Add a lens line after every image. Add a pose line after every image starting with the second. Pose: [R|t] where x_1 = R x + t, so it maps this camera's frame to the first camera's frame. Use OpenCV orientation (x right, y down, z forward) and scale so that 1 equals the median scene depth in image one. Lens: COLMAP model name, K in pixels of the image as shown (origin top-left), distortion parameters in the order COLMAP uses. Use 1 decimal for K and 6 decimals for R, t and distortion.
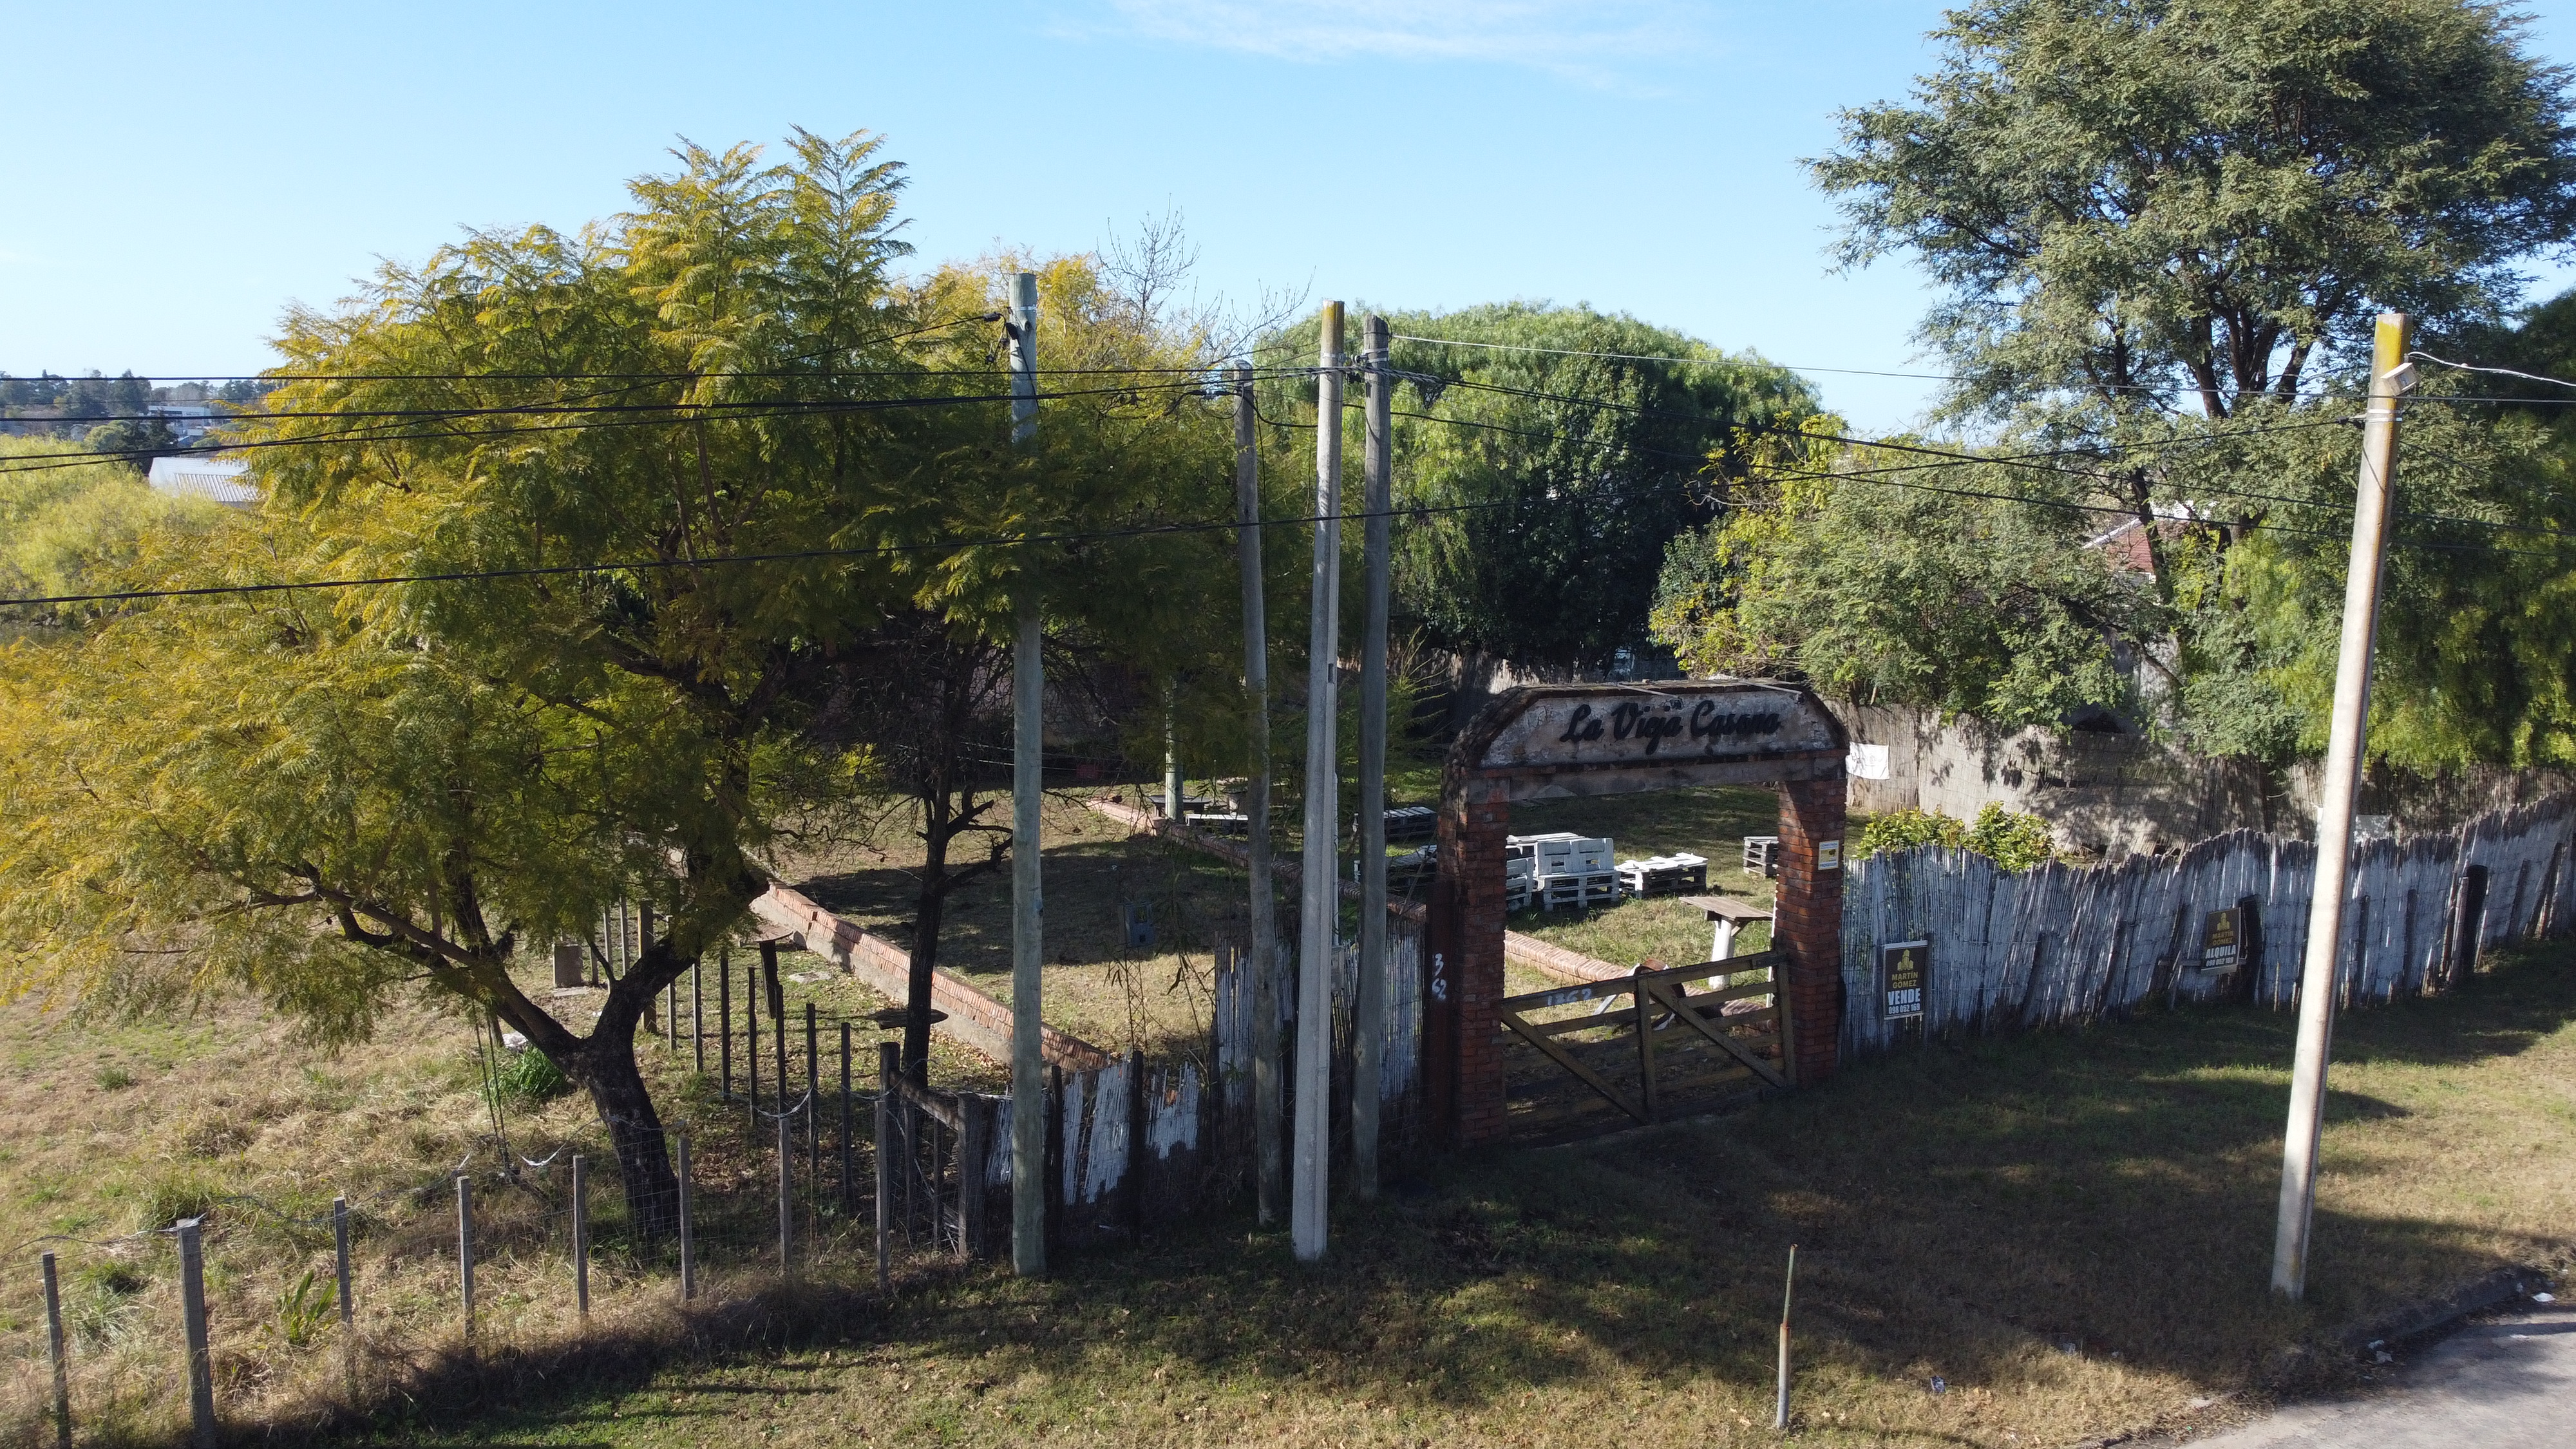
lens RADIAL K [[1971.3, 0, 1289.1], [0, 1971.3, 745.5], [0, 0, 1]] dist [0.002841, -0.002112]
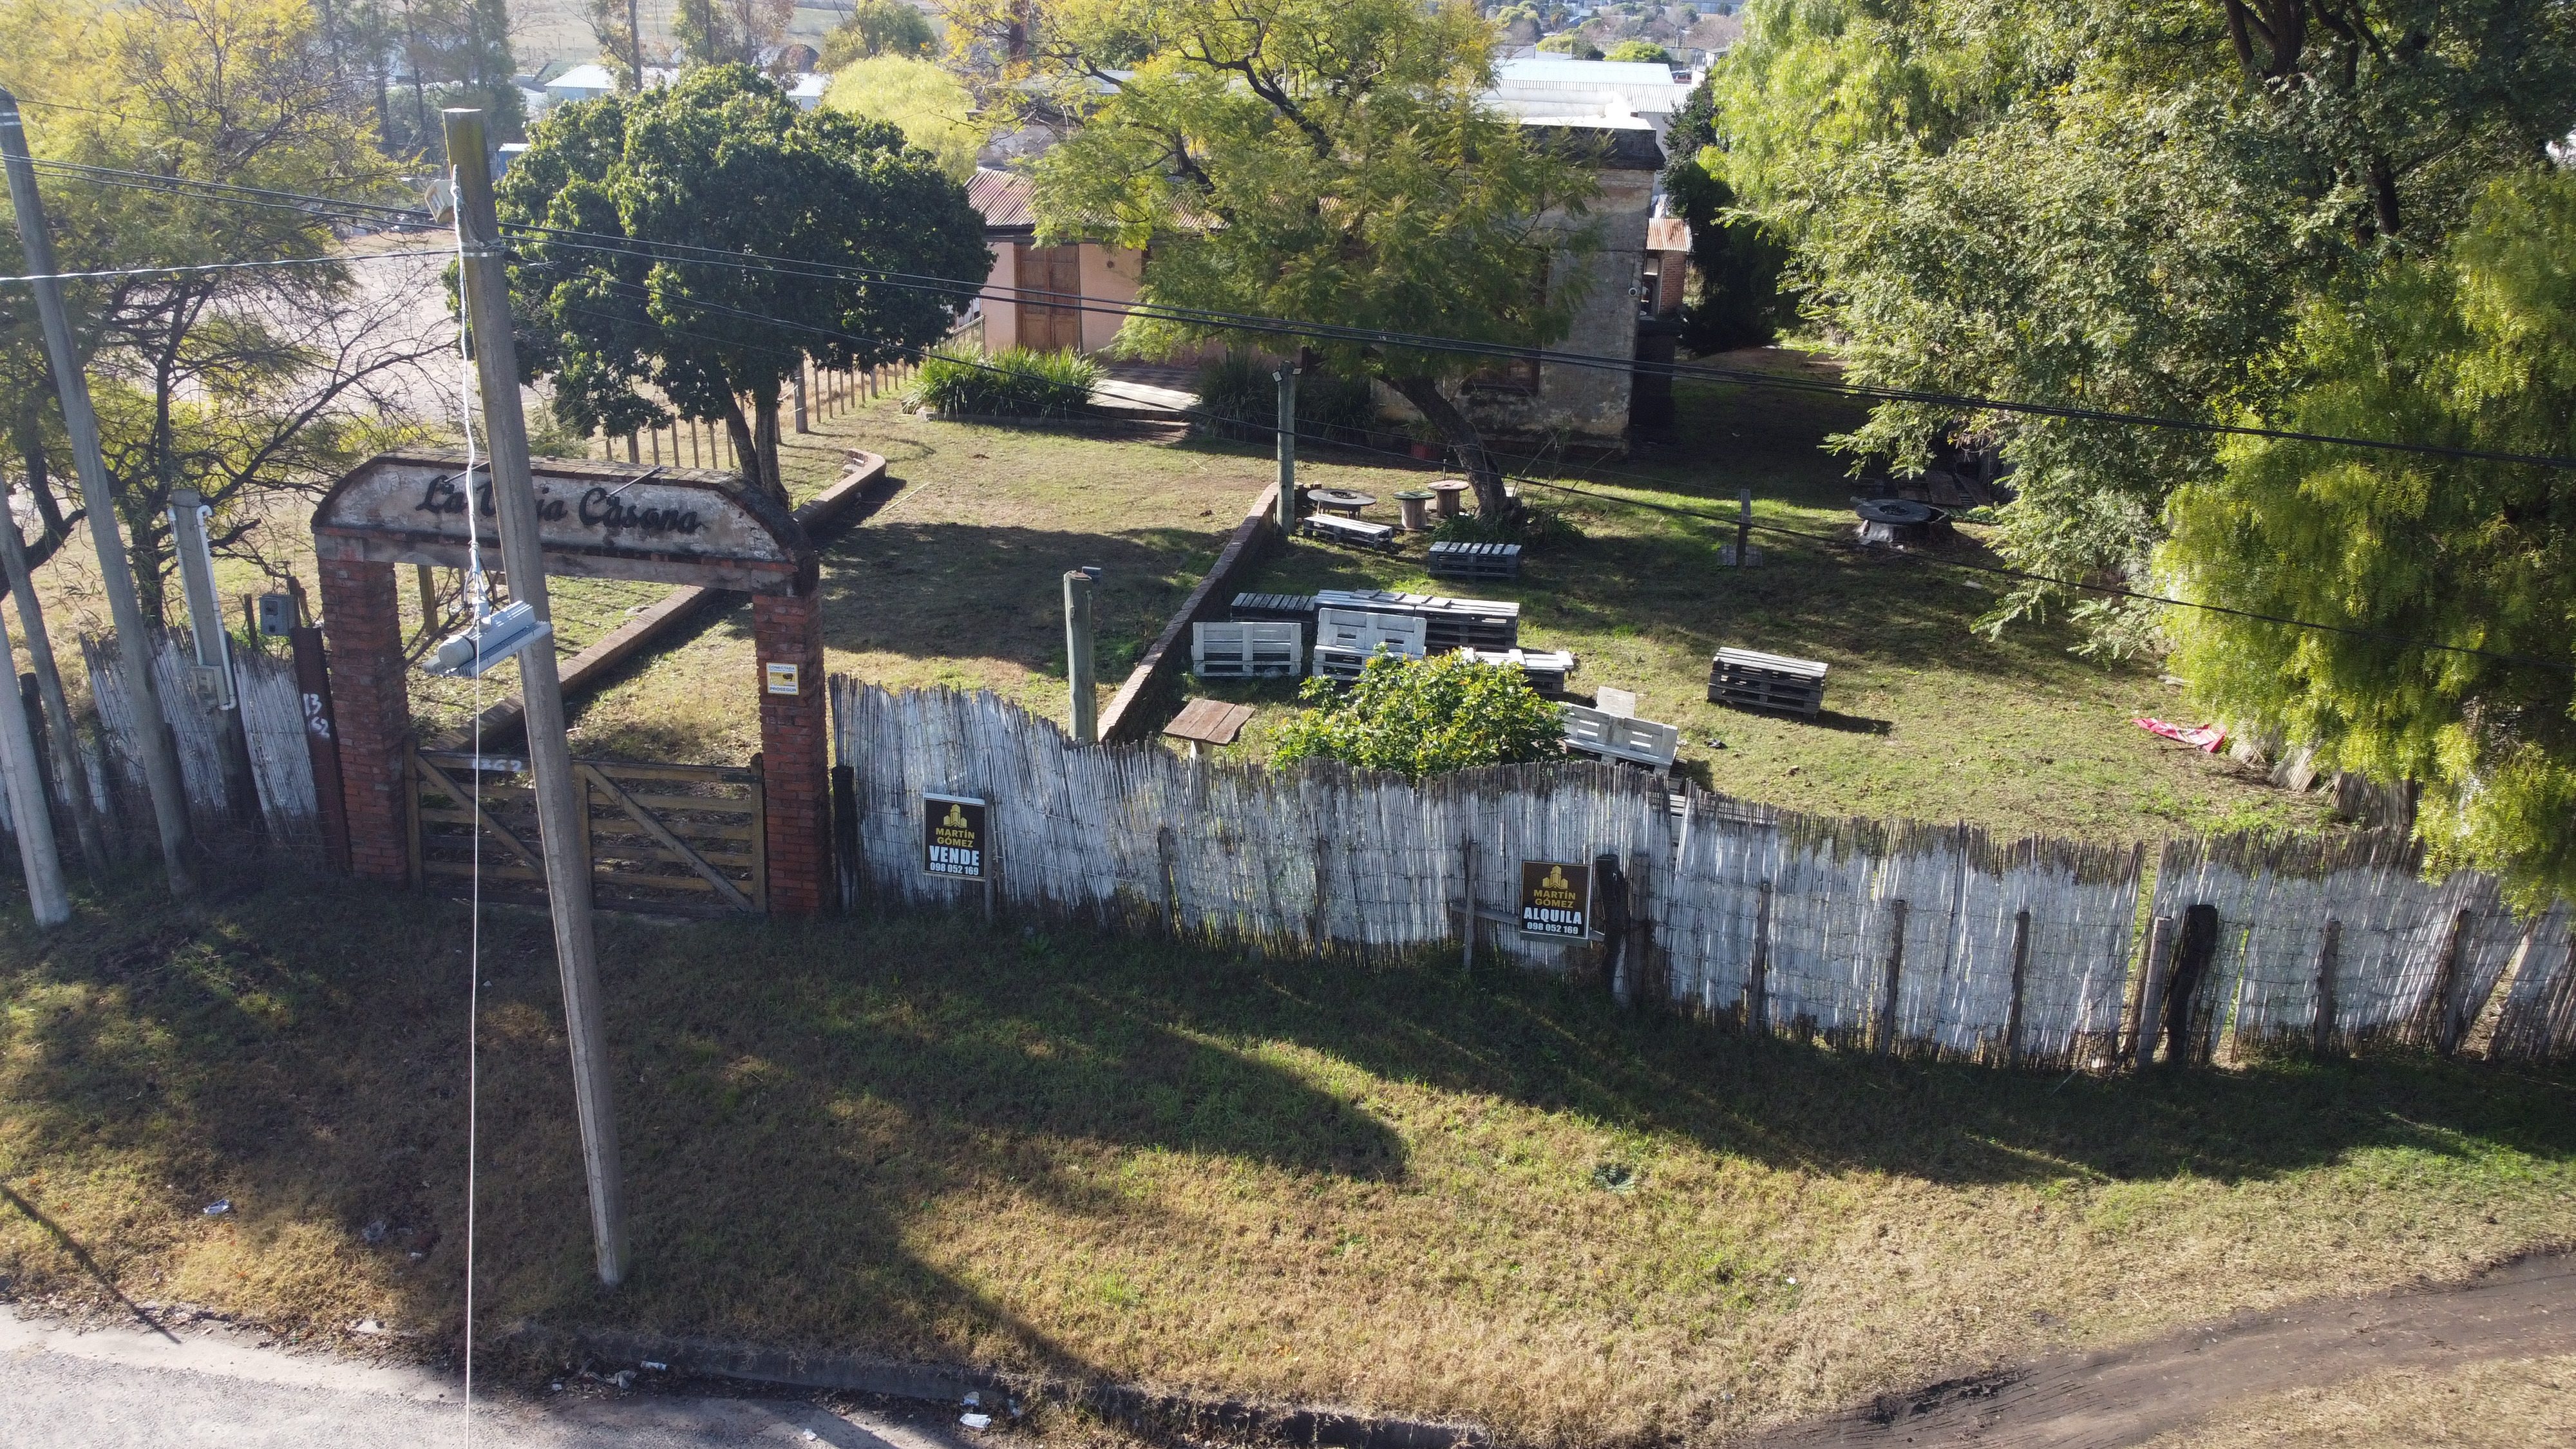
lens RADIAL K [[1971.3, 0, 1296.5], [0, 1971.3, 736.6], [0, 0, 1]] dist [0.002841, -0.002112]
pose [[0.781078, 0.214473, -0.586445, 1.036436], [-0.096810, 0.969401, 0.225586, -0.150153], [0.616883, -0.119426, 0.777941, 0.470299]]
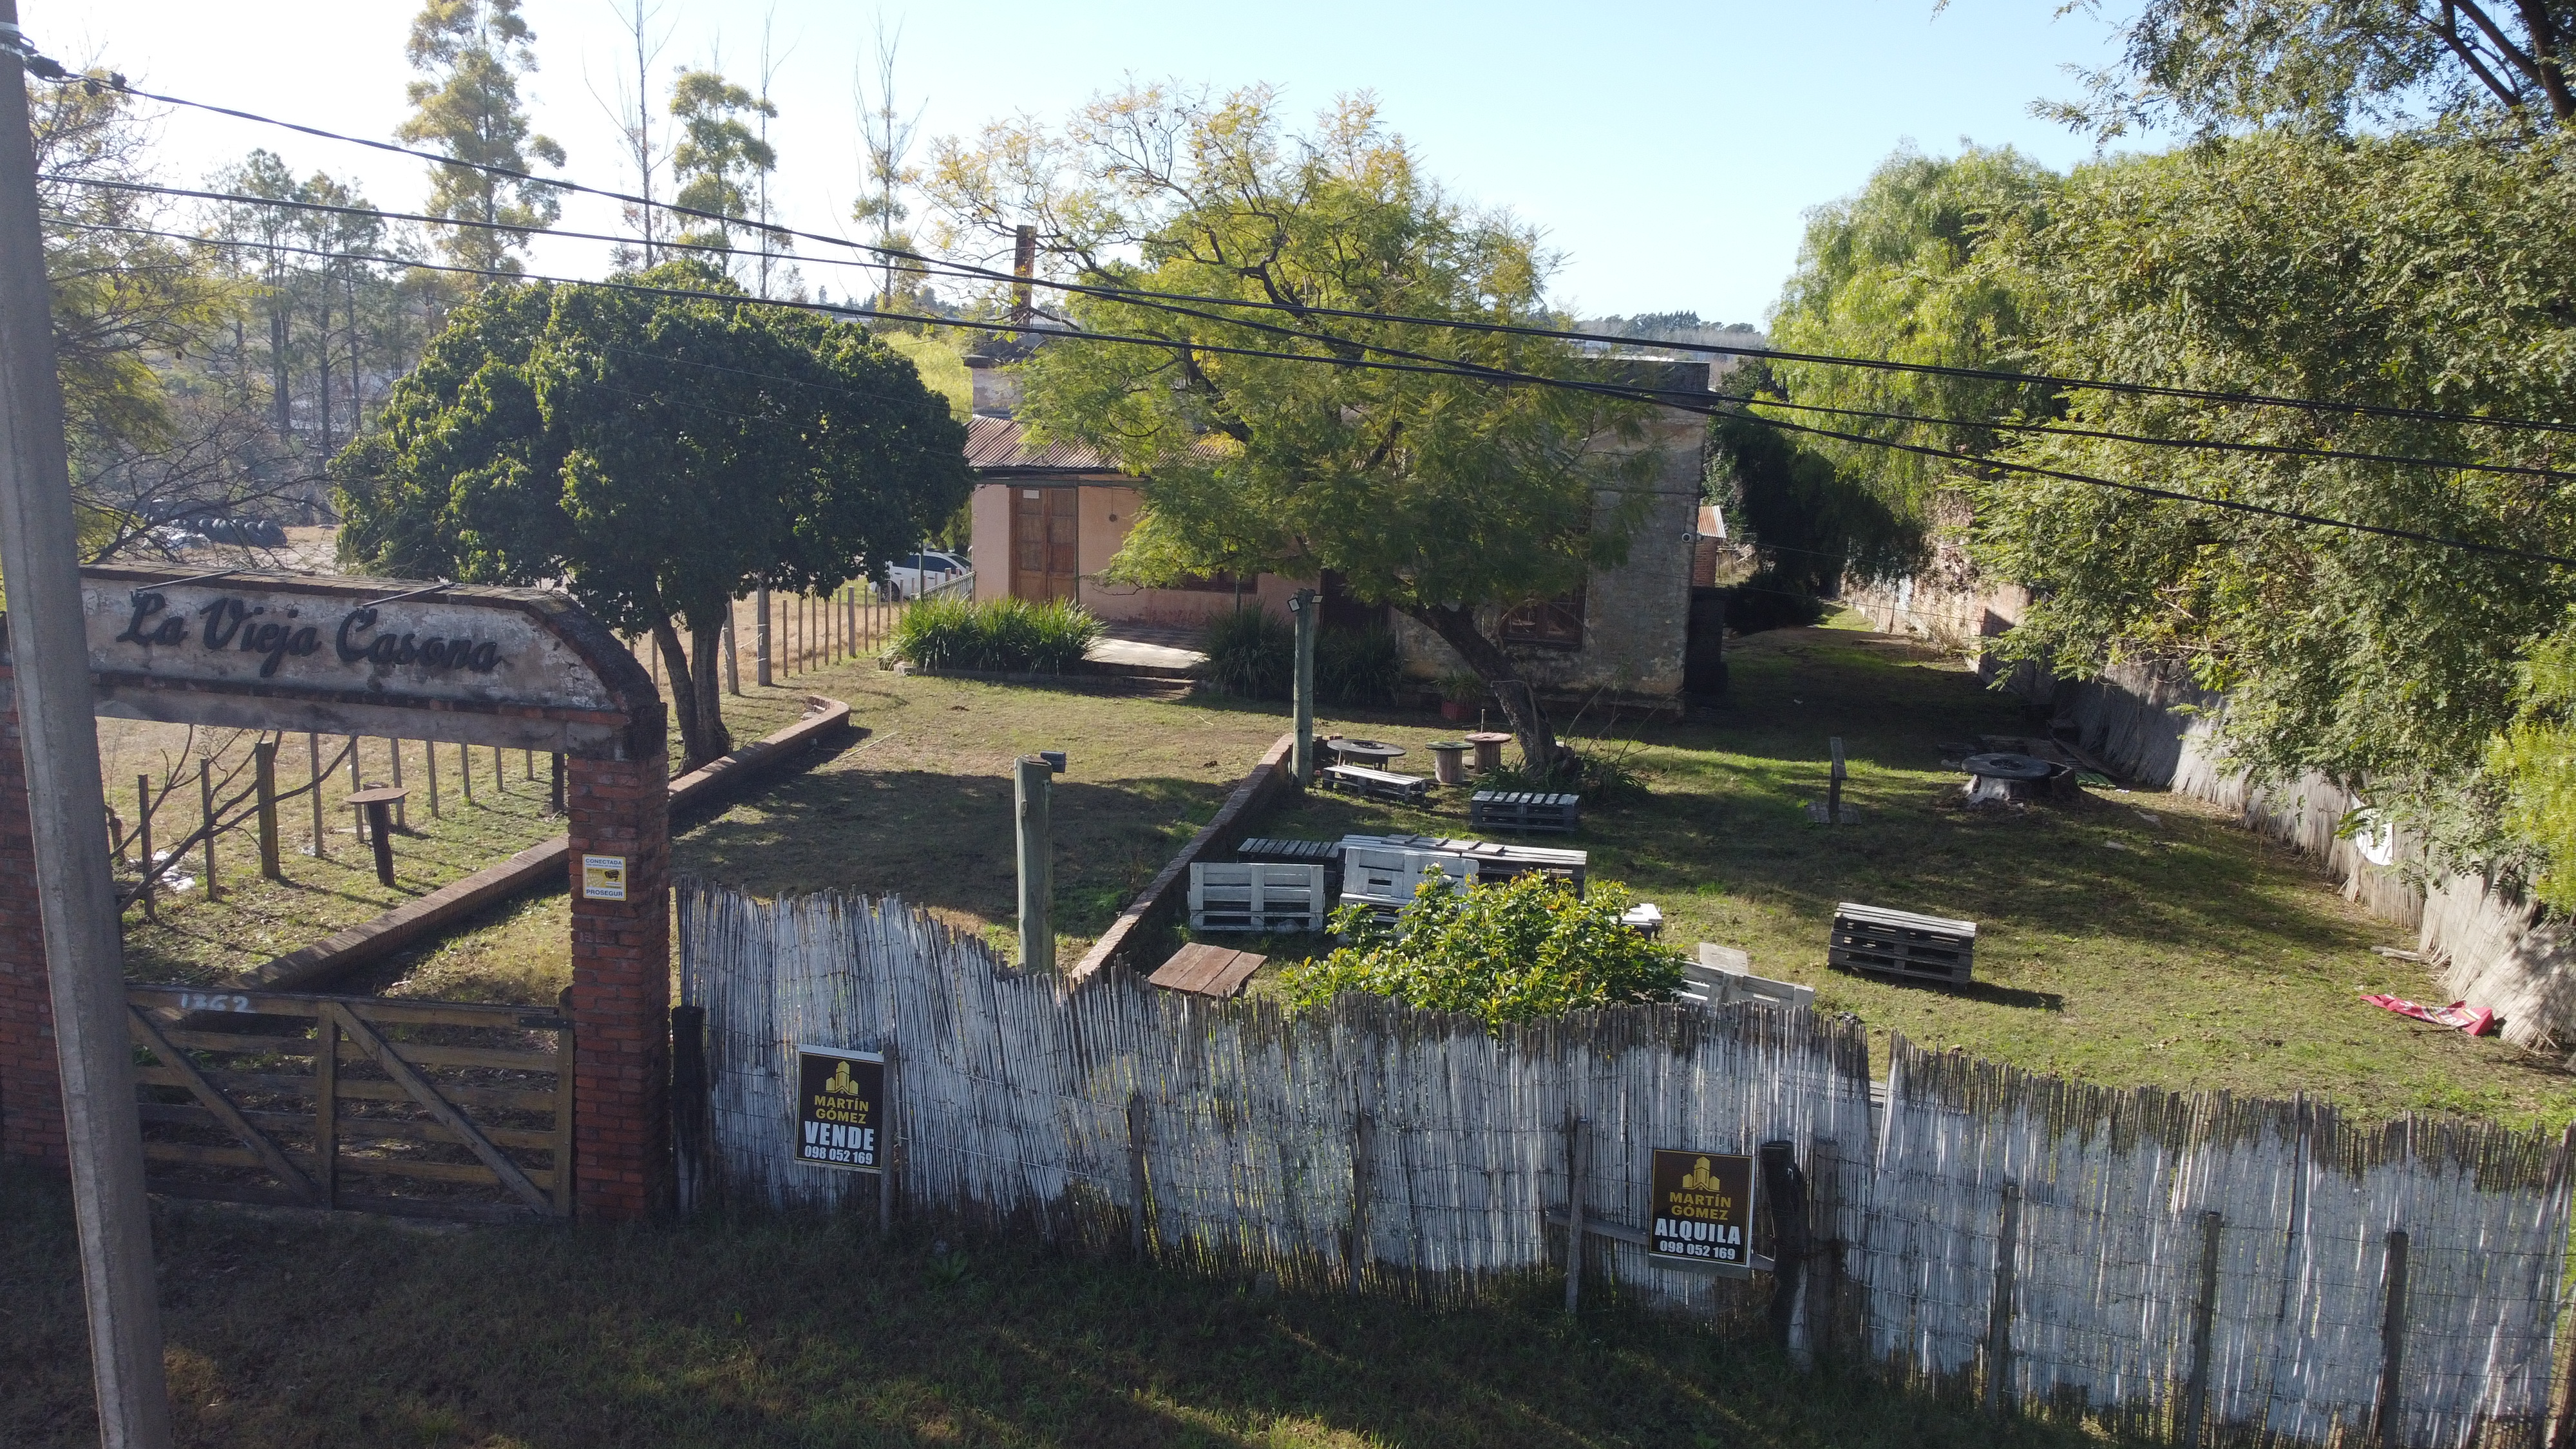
lens RADIAL K [[1971.3, 0, 1293.3], [0, 1971.3, 739.3], [0, 0, 1]] dist [0.002841, -0.002112]
pose [[0.776216, 0.123510, -0.618251, 0.876332], [-0.105073, 0.992252, 0.066306, -0.056517], [0.621650, 0.013494, 0.783179, 0.674769]]
